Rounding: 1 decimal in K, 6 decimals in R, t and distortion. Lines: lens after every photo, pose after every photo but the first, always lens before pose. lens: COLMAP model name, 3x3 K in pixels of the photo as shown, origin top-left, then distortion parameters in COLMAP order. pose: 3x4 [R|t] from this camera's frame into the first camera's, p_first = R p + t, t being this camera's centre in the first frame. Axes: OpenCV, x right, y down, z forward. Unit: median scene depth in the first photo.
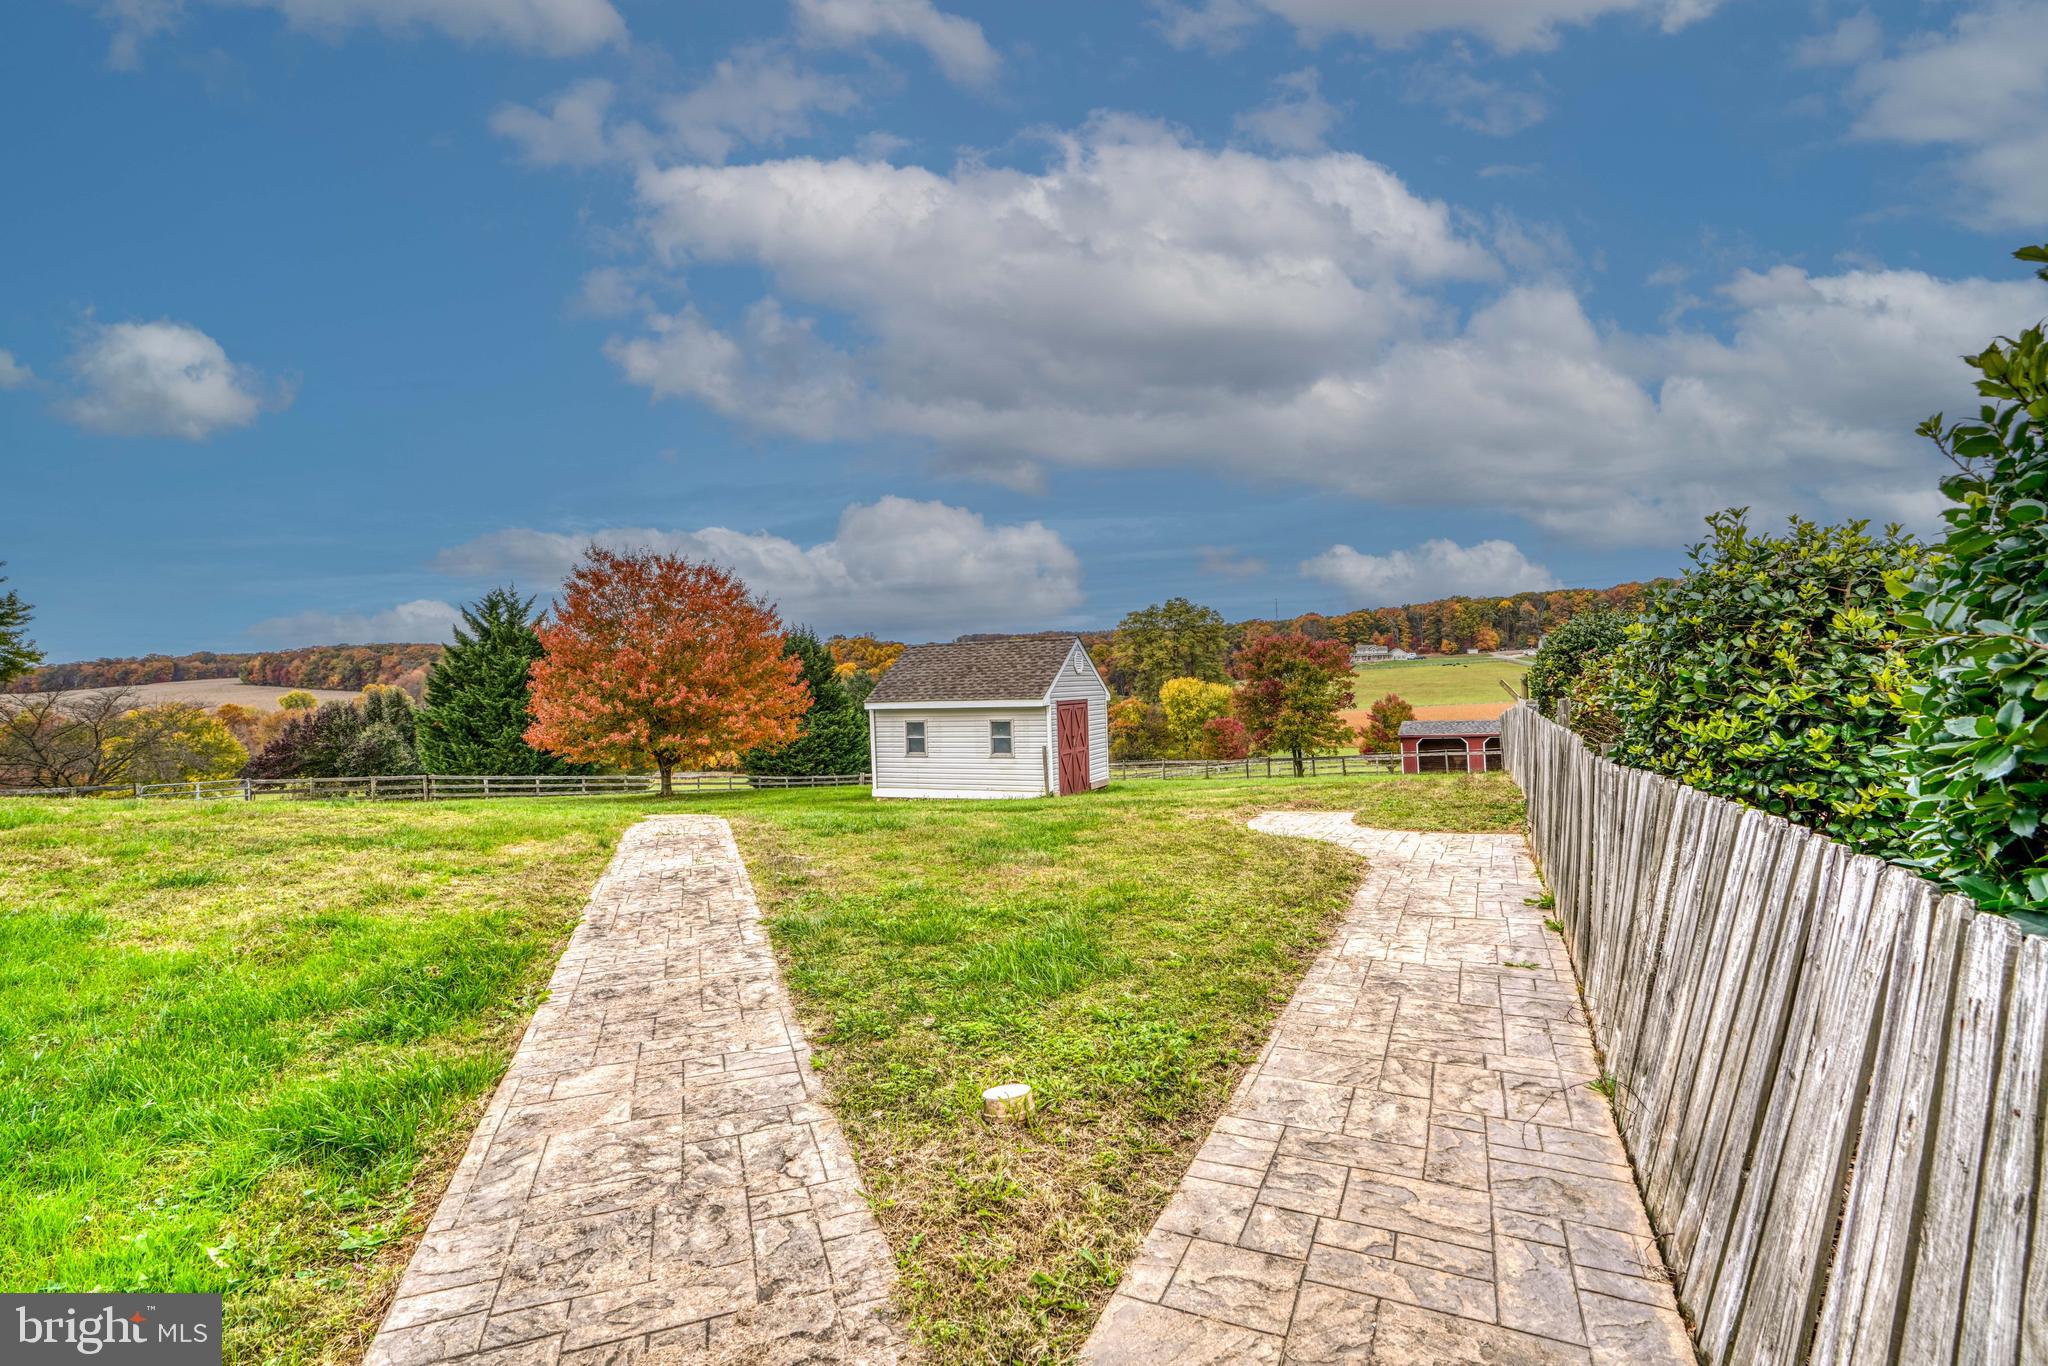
lens RADIAL K [[932.9, 0, 1039.1], [0, 932.9, 680.7], [0, 0, 1]] dist [-0.013018, 0.002774]
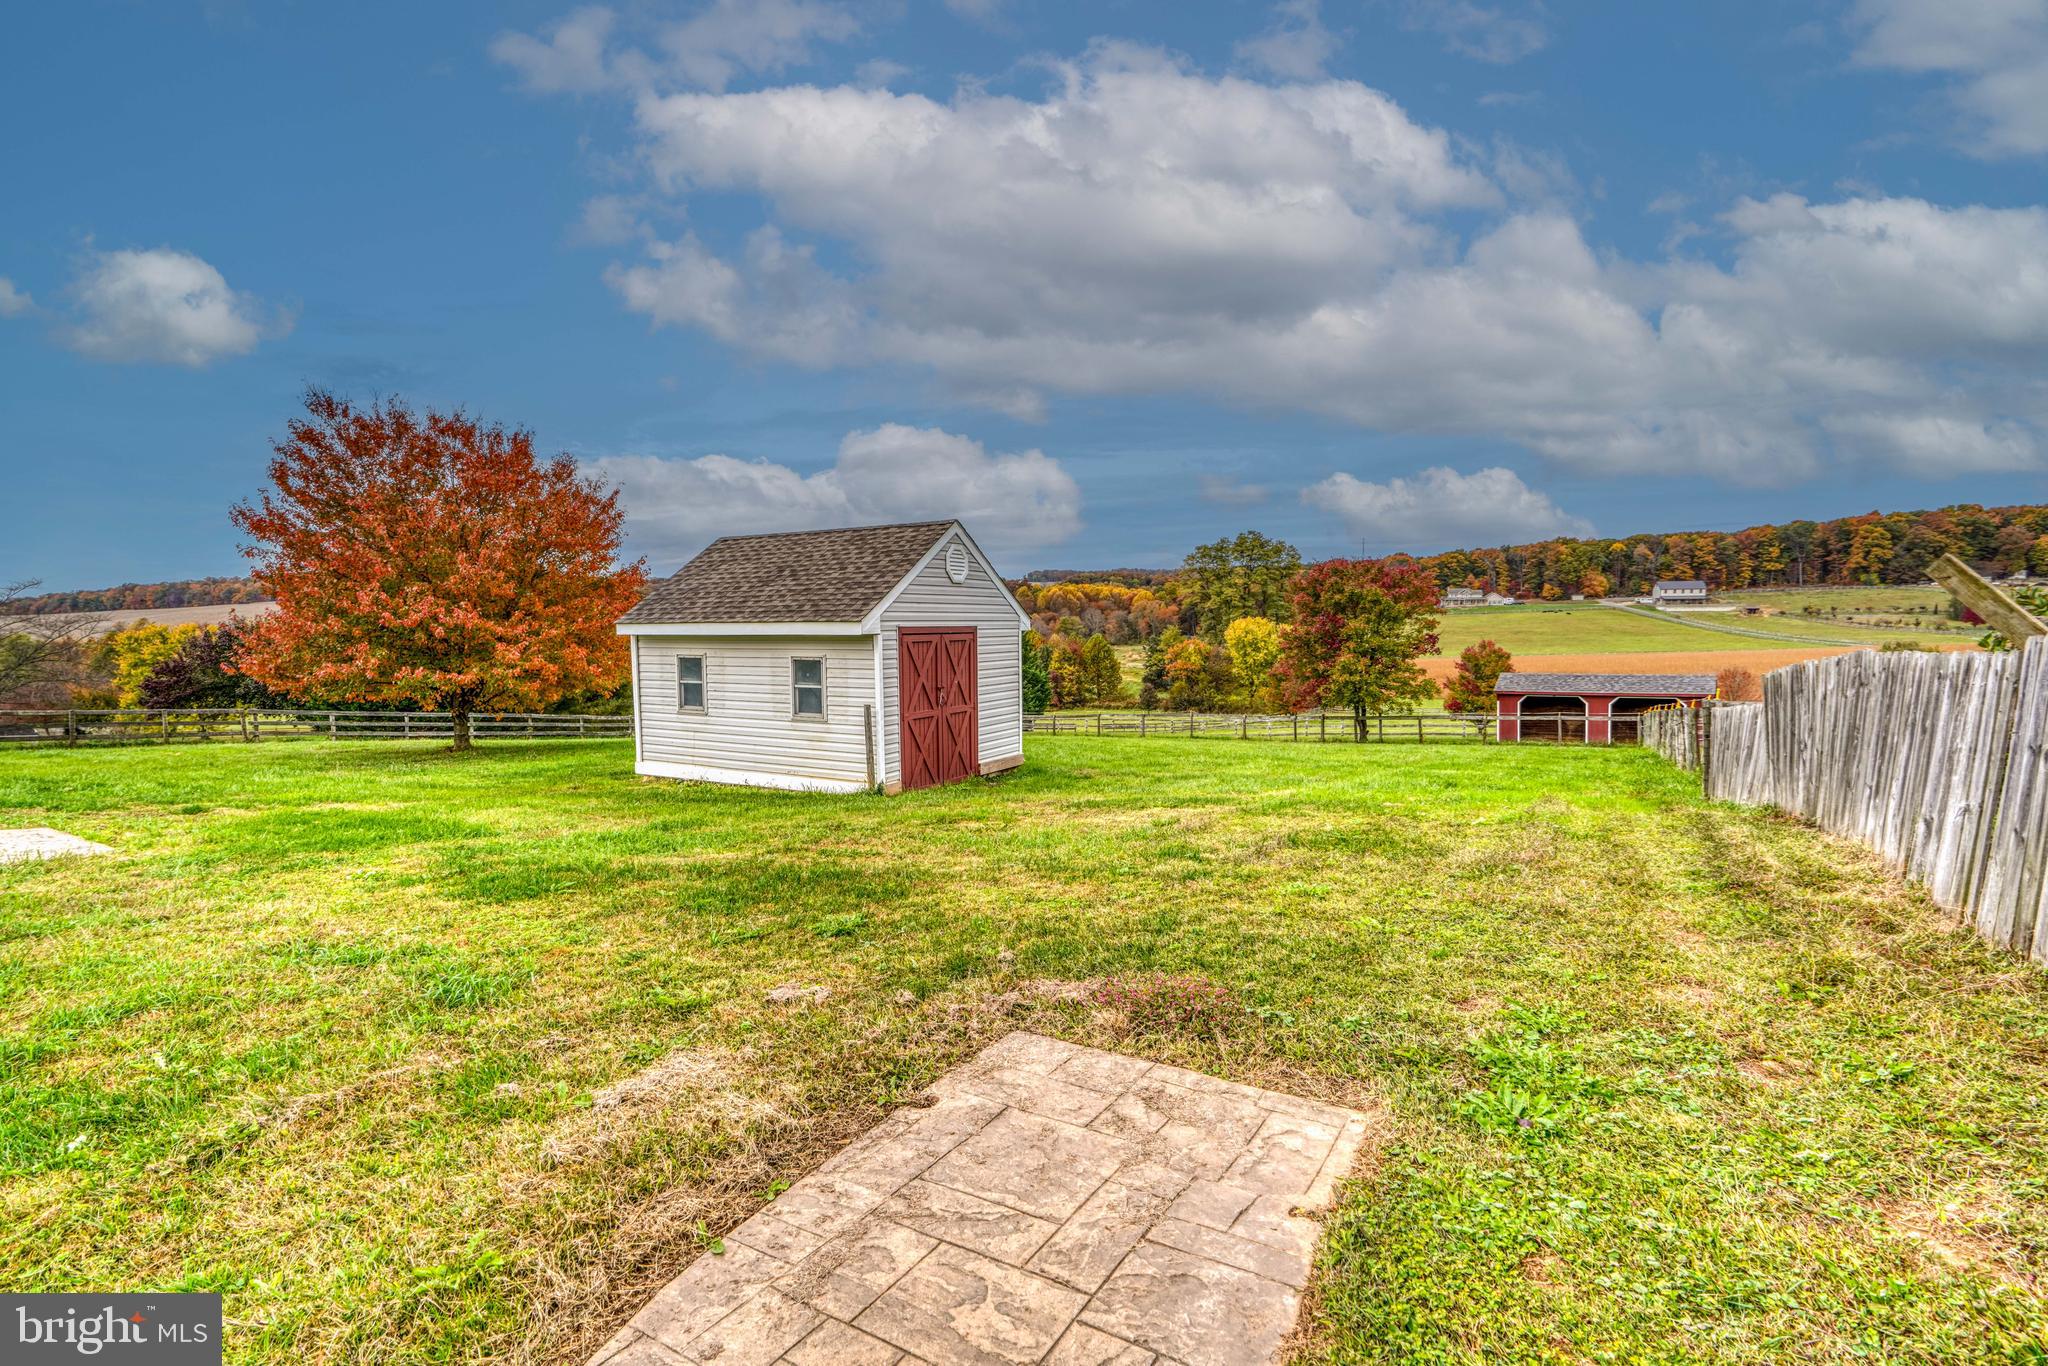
lens RADIAL K [[932.9, 0, 1019.4], [0, 932.9, 691.0], [0, 0, 1]] dist [-0.013018, 0.002774]
pose [[0.994668, 0.028895, -0.098996, 0.059829], [-0.021138, 0.996688, 0.078531, 0.005481], [0.100937, -0.076020, 0.991984, 0.167498]]
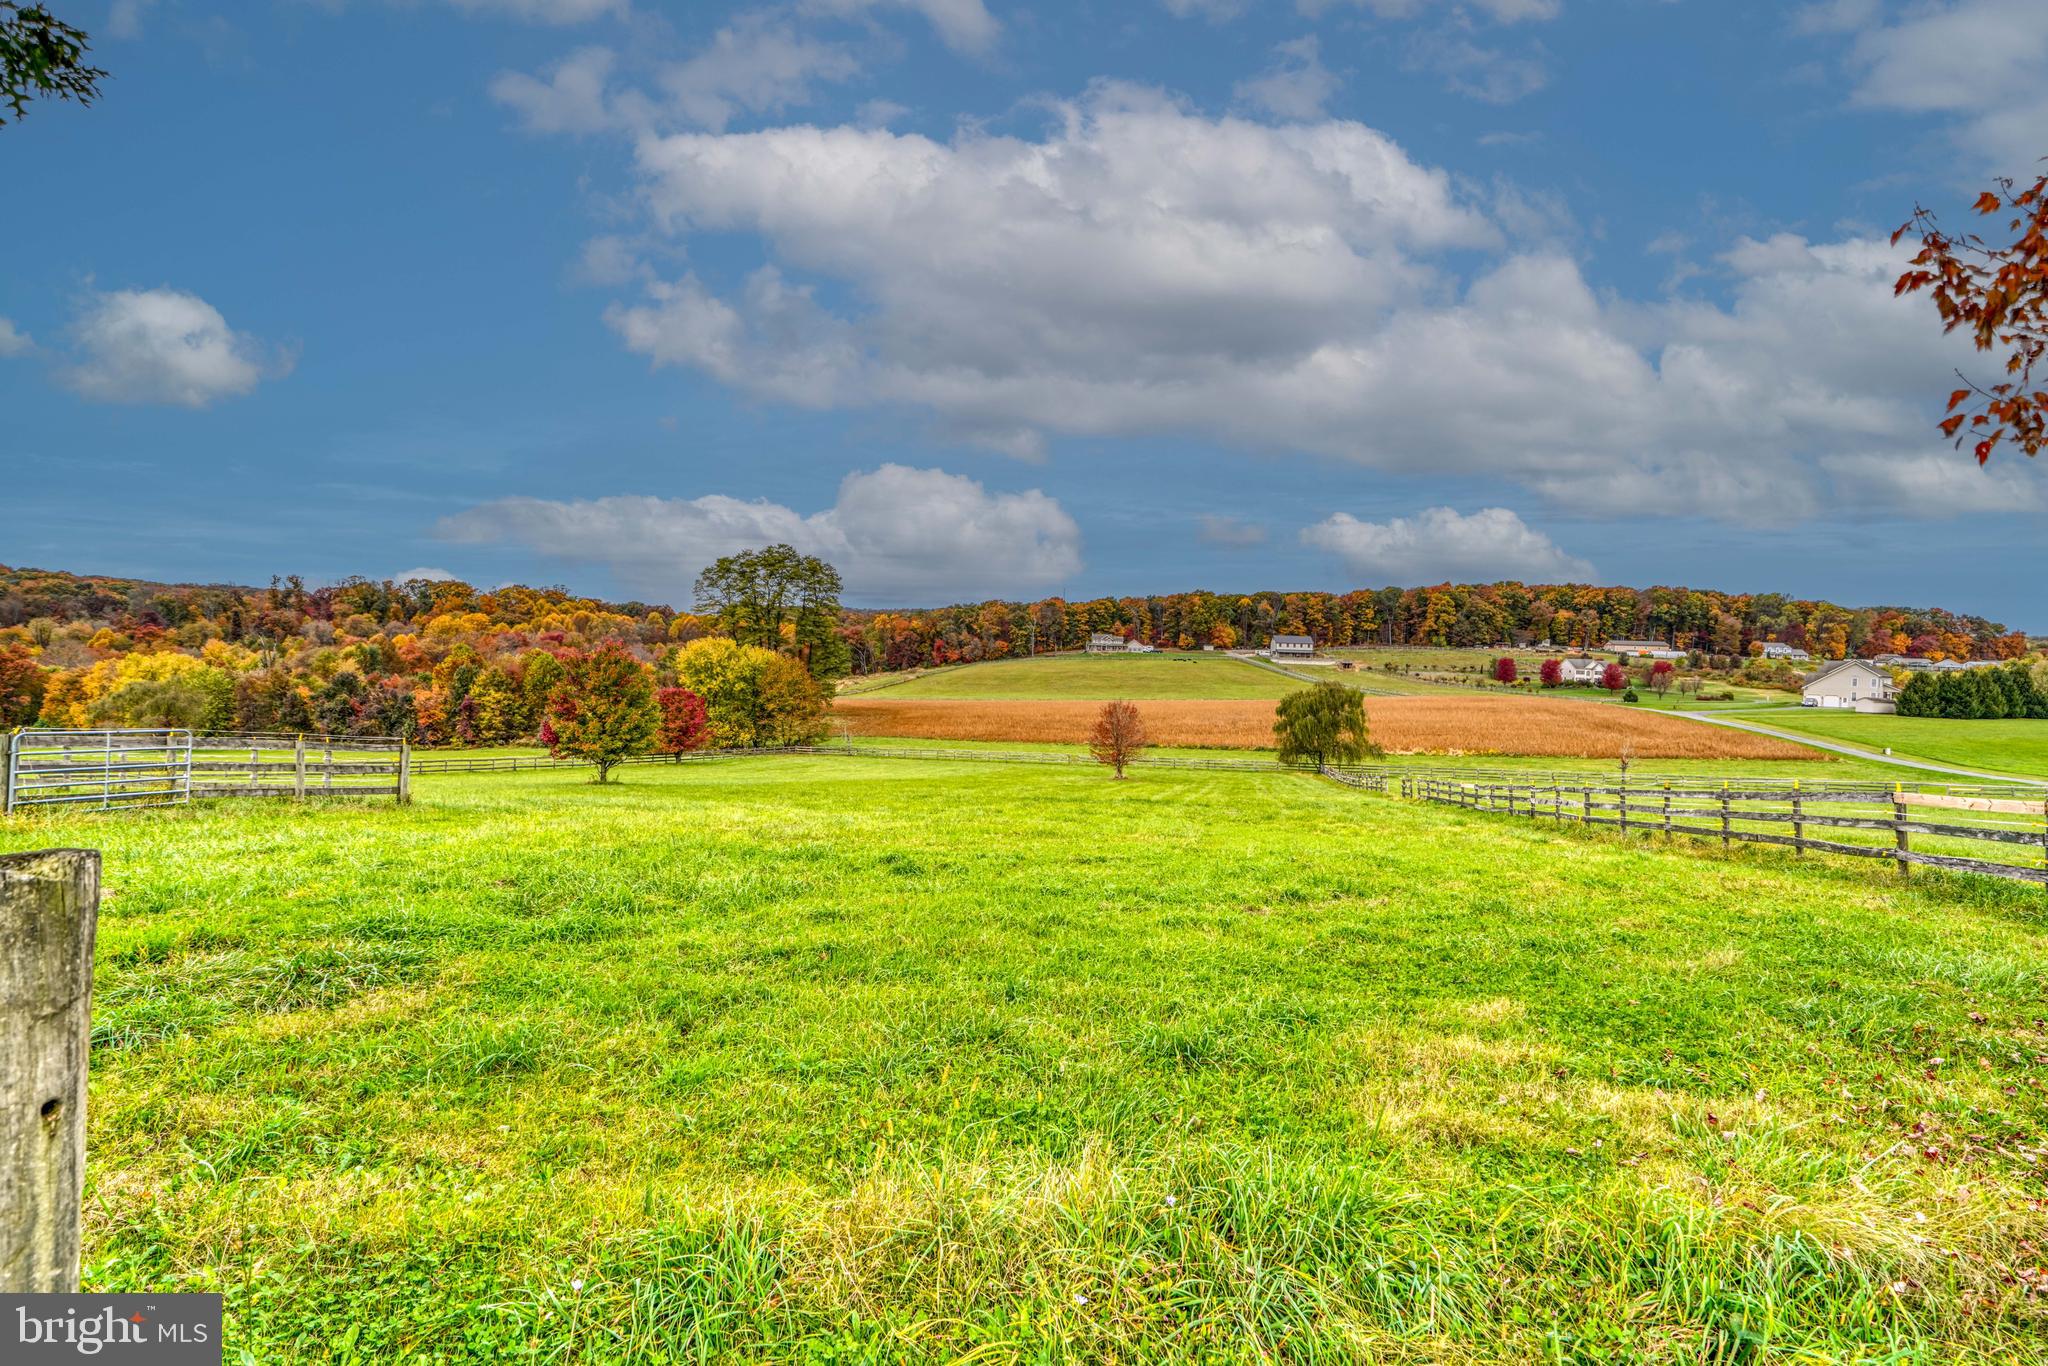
lens RADIAL K [[985.5, 0, 1036.9], [0, 985.5, 690.6], [0, 0, 1]] dist [0.005782, 0.001365]
pose [[0.972607, 0.050134, 0.226984, 0.792449], [-0.055941, 0.998249, 0.019216, 0.034192], [-0.225623, -0.031387, 0.973709, 0.556743]]
